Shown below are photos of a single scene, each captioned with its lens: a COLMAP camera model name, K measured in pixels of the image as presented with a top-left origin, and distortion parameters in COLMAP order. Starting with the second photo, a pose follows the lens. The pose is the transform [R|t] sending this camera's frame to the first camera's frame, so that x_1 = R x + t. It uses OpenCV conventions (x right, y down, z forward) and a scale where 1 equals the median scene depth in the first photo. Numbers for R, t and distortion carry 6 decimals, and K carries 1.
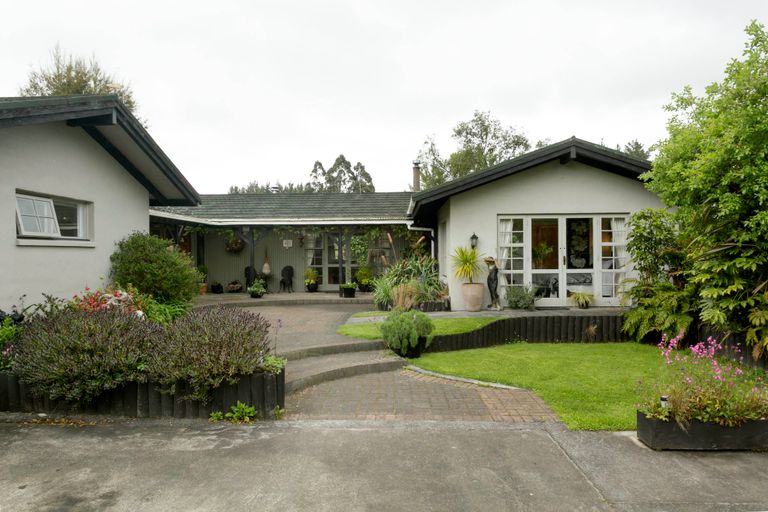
lens RADIAL K [[532.4, 0, 384.8], [0, 532.4, 258.1], [0, 0, 1]] dist [0.063849, 0.000836]
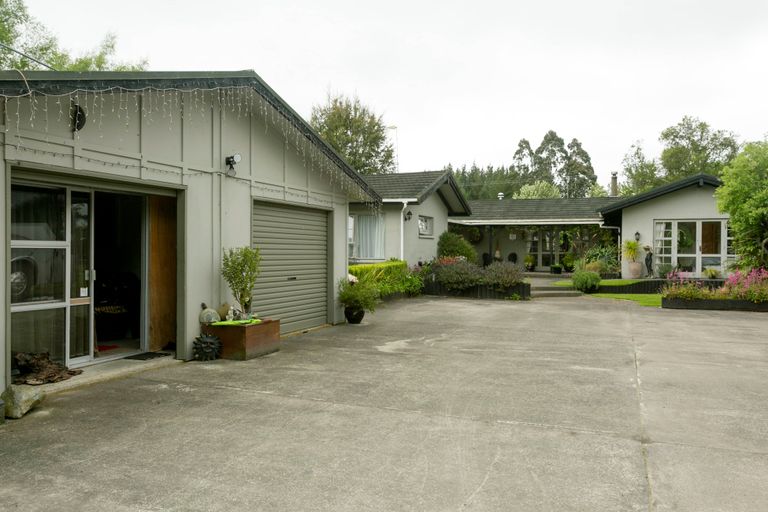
lens RADIAL K [[647.0, 0, 384.2], [0, 647.0, 253.0], [0, 0, 1]] dist [0.059004, 0.018752]
pose [[0.945596, 0.013701, -0.325054, 0.062741], [-0.014491, 0.999895, -0.000009, 0.022943], [0.325020, 0.004719, 0.945695, -0.839272]]
